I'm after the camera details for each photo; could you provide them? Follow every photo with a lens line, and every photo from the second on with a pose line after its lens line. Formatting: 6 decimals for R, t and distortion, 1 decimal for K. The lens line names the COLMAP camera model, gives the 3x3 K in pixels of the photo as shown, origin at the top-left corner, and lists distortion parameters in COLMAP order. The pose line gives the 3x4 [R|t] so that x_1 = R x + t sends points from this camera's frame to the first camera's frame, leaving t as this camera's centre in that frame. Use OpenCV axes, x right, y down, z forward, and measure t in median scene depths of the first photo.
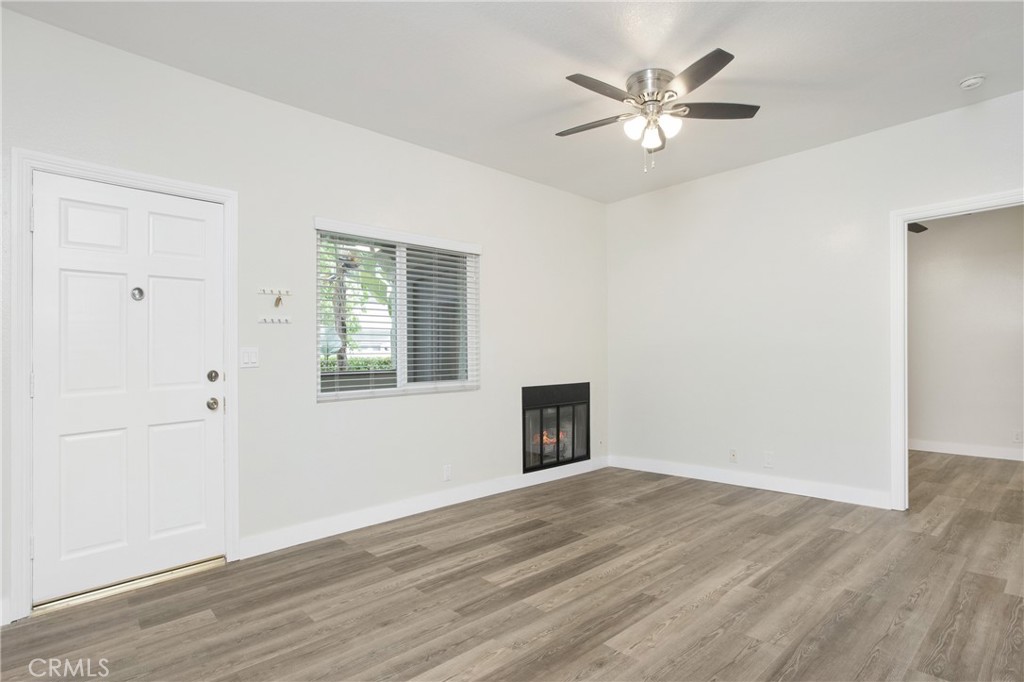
lens RADIAL K [[524.4, 0, 508.5], [0, 524.4, 349.8], [0, 0, 1]] dist [-0.046252, 0.009368]
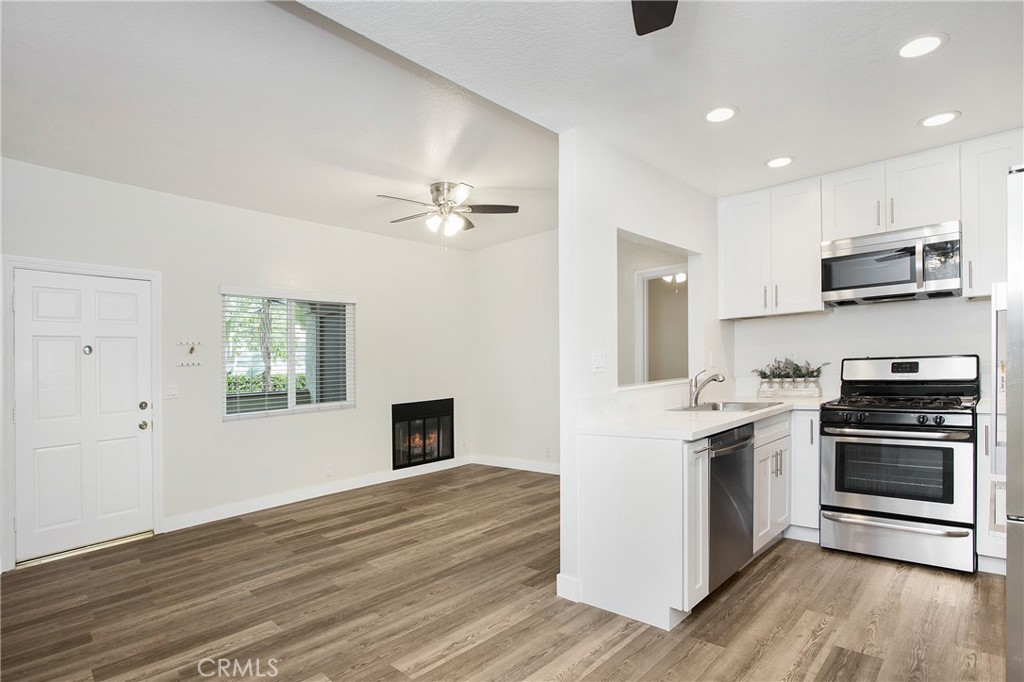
lens RADIAL K [[524.4, 0, 514.1], [0, 524.4, 346.1], [0, 0, 1]] dist [-0.046252, 0.009368]
pose [[0.997757, -0.016299, 0.064921, 0.366784], [0.017171, 0.999770, -0.012884, -0.078106], [-0.064697, 0.013970, 0.997807, -0.492009]]
